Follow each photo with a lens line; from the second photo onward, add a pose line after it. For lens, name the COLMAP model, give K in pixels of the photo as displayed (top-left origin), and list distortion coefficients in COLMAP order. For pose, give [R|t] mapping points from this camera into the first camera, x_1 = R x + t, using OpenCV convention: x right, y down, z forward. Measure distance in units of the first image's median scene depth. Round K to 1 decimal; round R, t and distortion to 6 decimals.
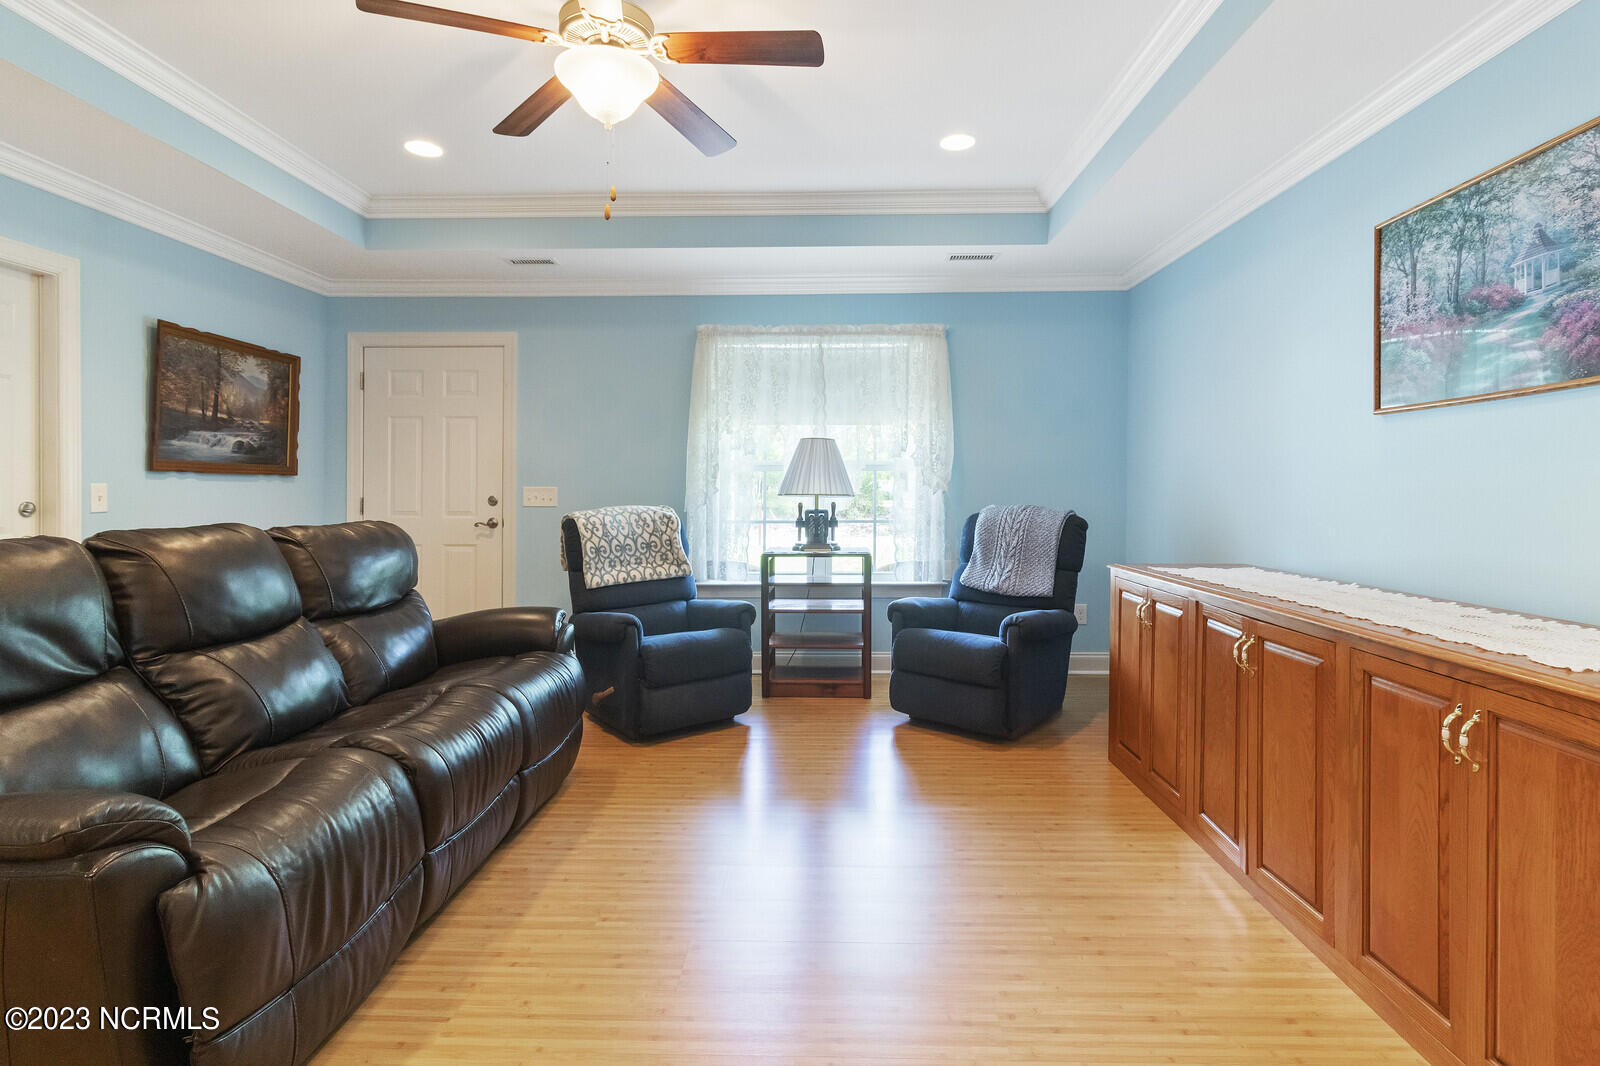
lens RADIAL K [[766.8, 0, 801.2], [0, 766.8, 495.0], [0, 0, 1]] dist [-0.001599, 0.000033]
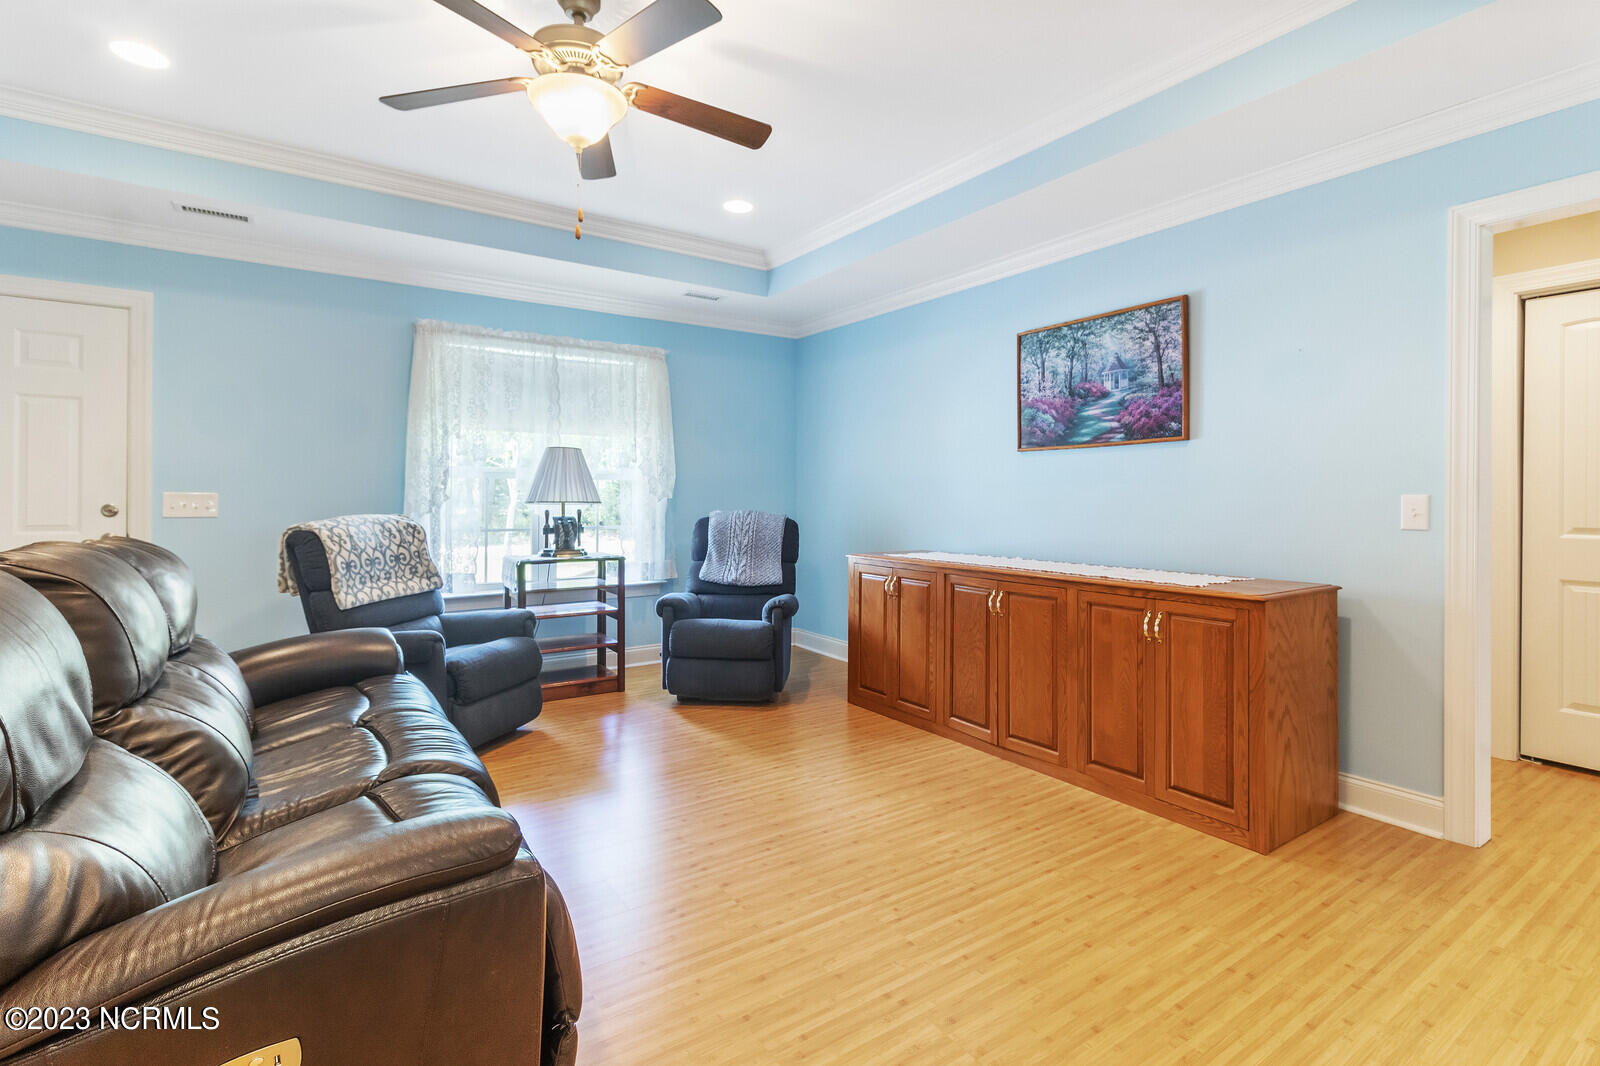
lens RADIAL K [[755.0, 0, 799.9], [0, 755.0, 500.9], [0, 0, 1]] dist [0.001106, 0.000217]
pose [[0.809704, 0.000025, 0.586838, -0.348397], [0.001160, 0.999998, -0.001643, -0.000008], [-0.586837, 0.002011, 0.809703, -0.005835]]
